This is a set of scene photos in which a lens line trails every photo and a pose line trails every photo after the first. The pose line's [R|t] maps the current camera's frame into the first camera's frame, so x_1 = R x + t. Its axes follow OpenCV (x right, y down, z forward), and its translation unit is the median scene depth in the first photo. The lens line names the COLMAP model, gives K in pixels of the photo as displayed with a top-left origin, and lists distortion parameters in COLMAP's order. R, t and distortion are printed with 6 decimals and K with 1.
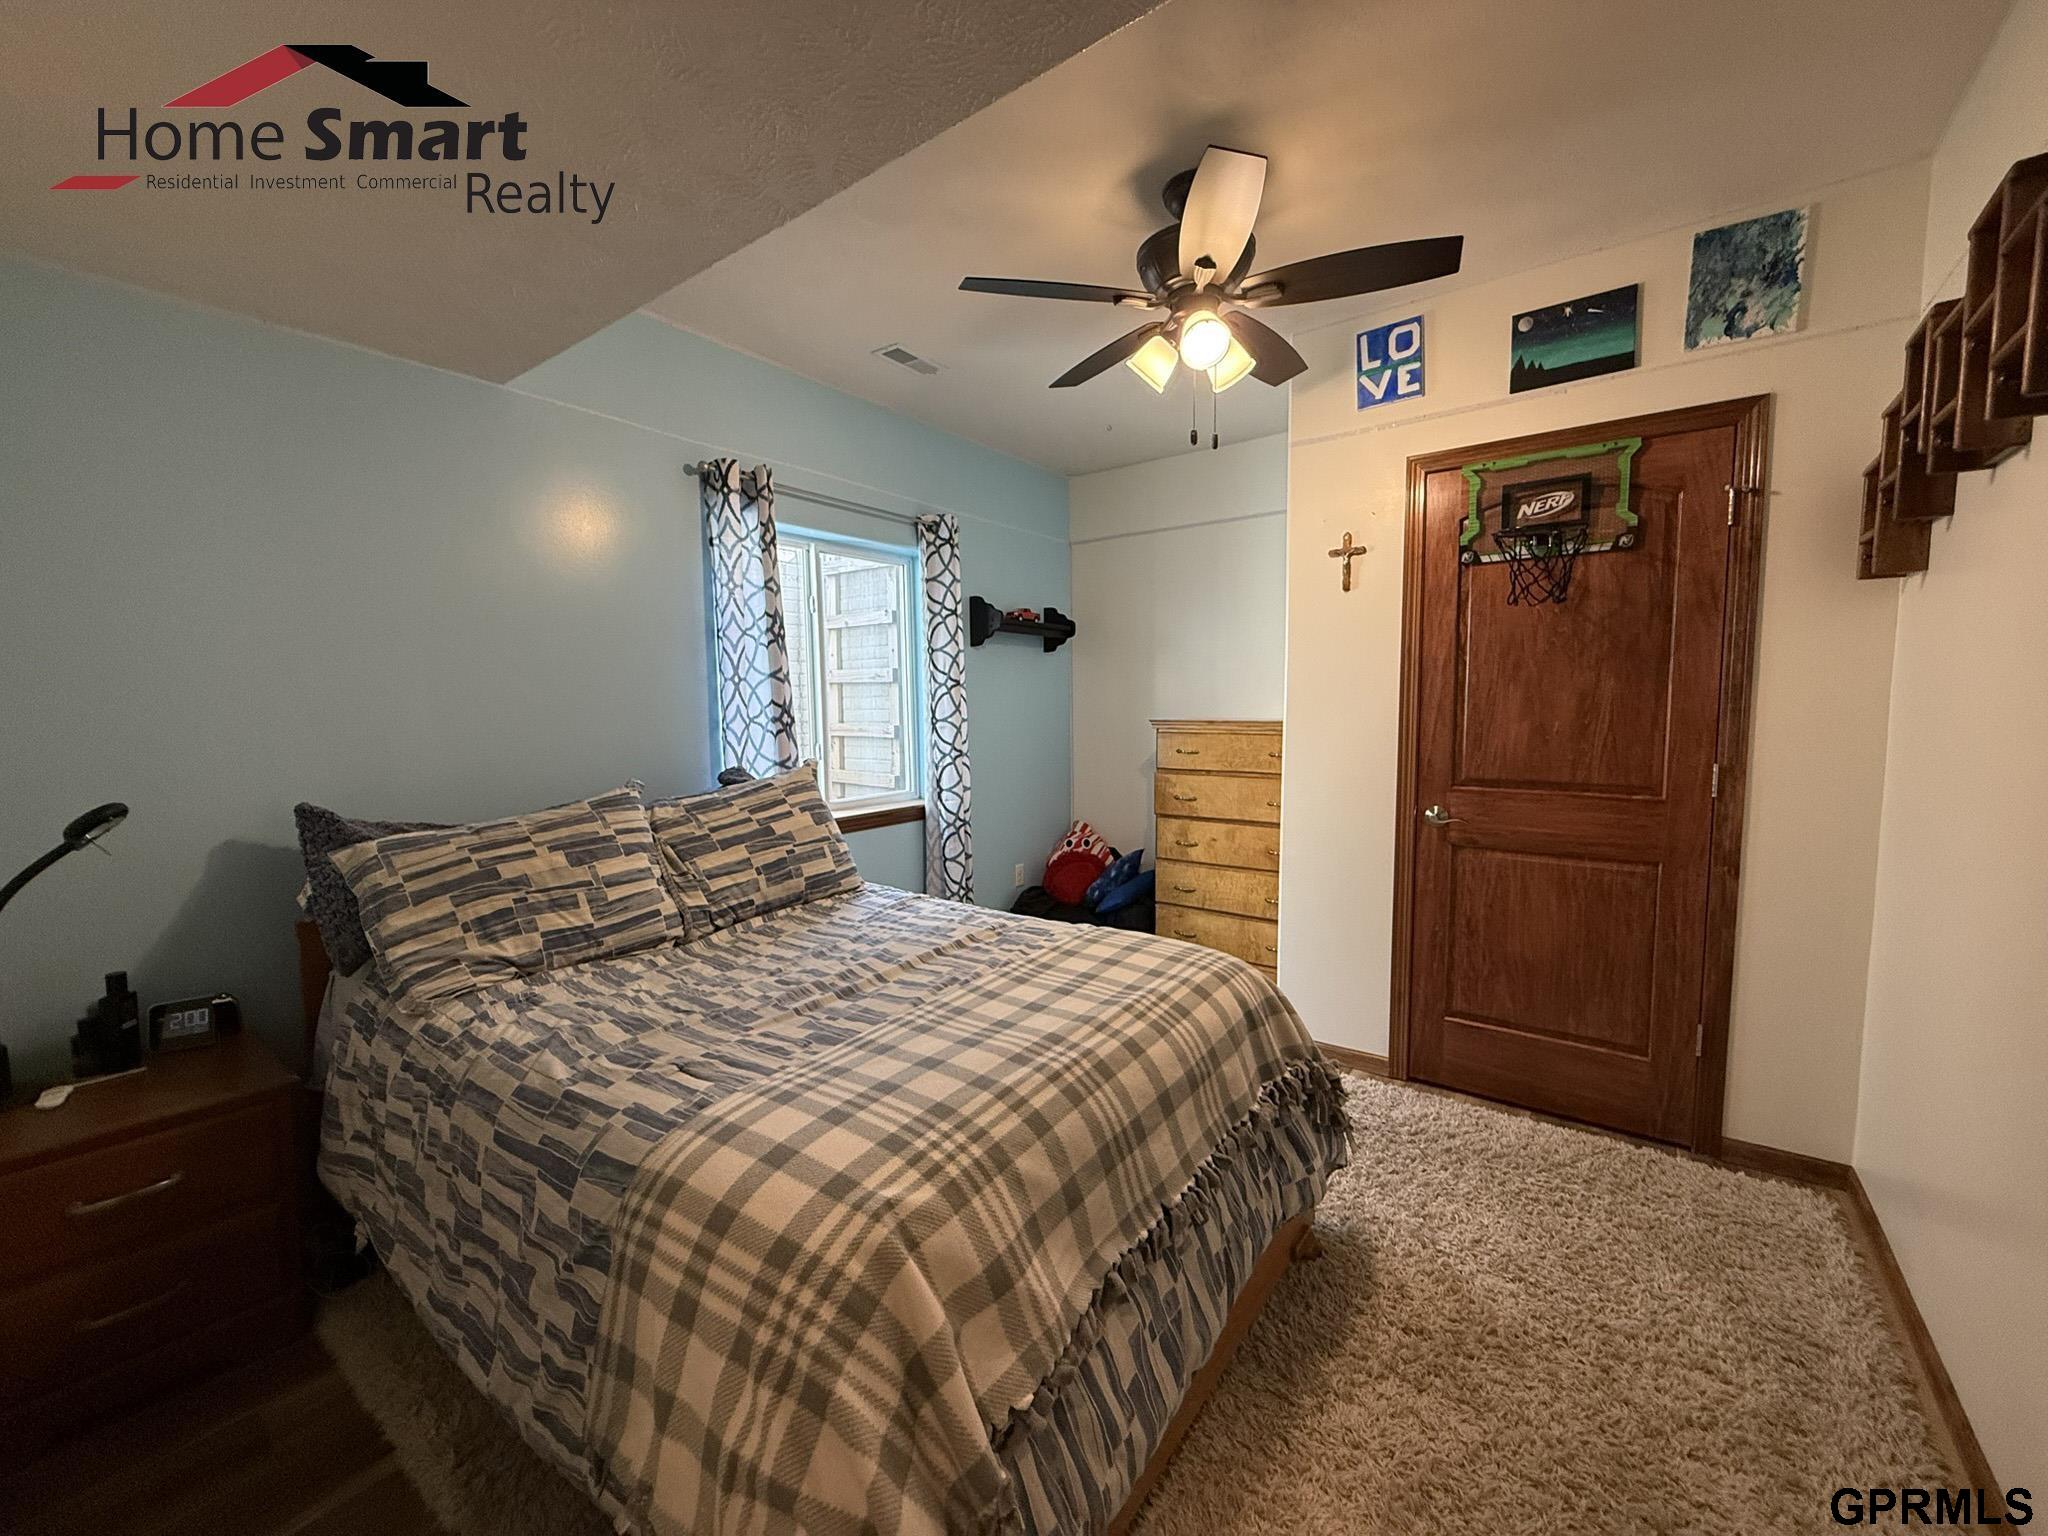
lens RADIAL K [[812.8, 0, 1022.1], [0, 812.8, 773.5], [0, 0, 1]] dist [-0.002019, 0.000731]
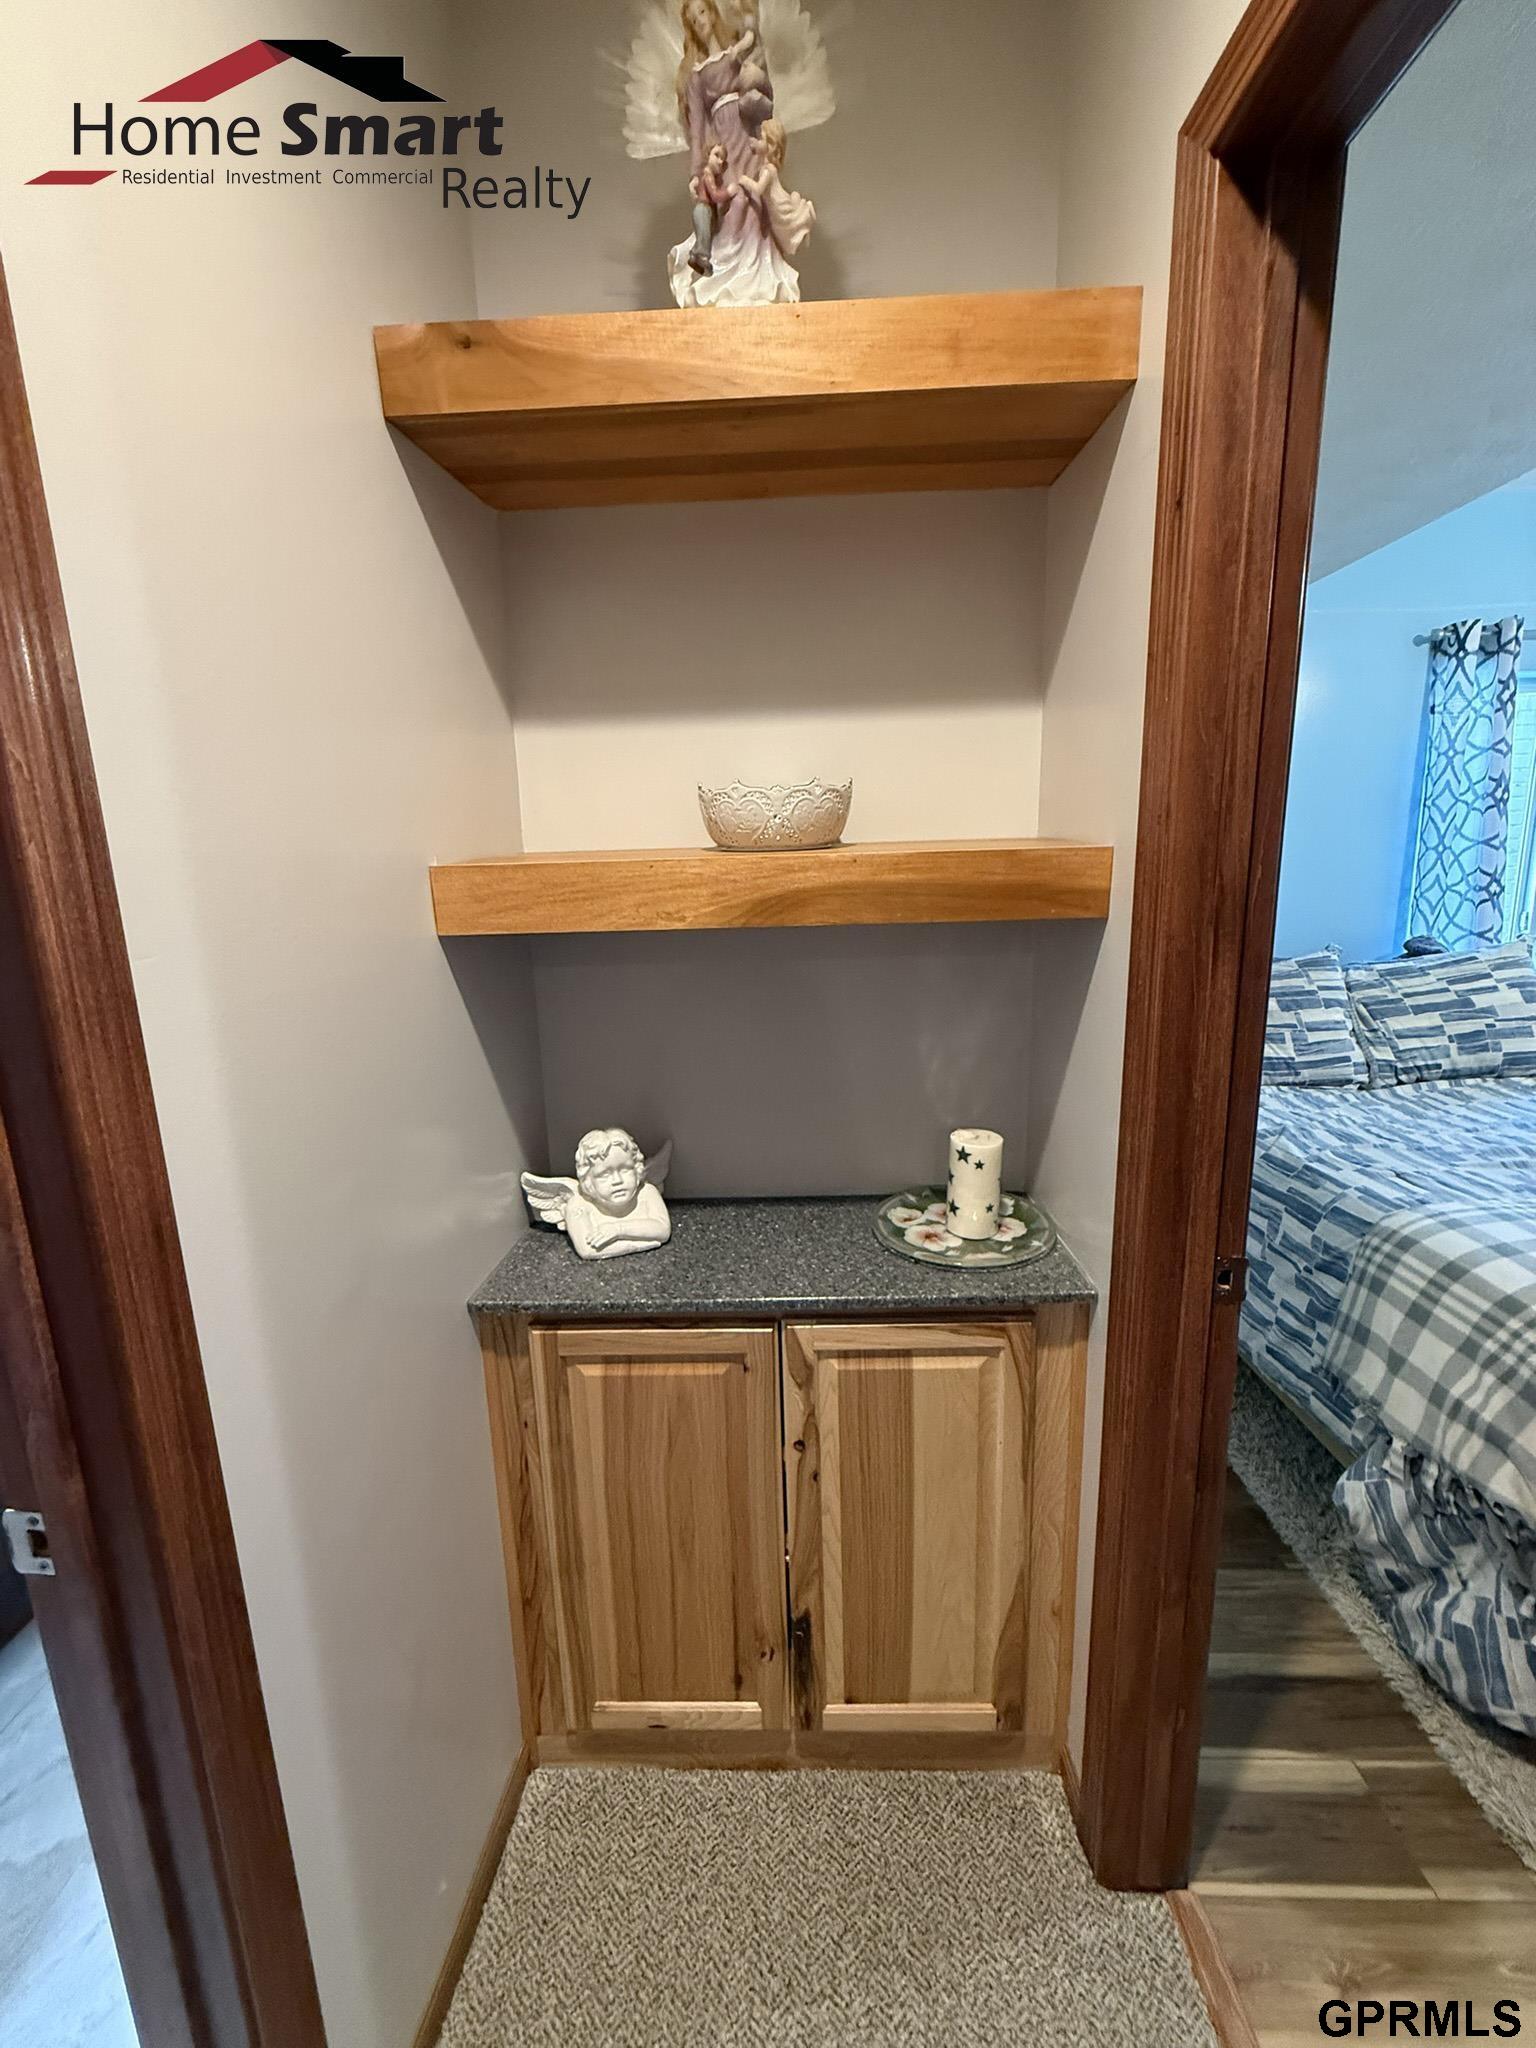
lens RADIAL K [[812.8, 0, 772.3], [0, 812.8, 1021.7], [0, 0, 1]] dist [-0.002019, 0.000731]
pose [[0.582285, 0.153121, -0.798435, 0.006321], [-0.046710, 0.986782, 0.155176, -0.029530], [0.811642, -0.053062, 0.581740, -0.386314]]
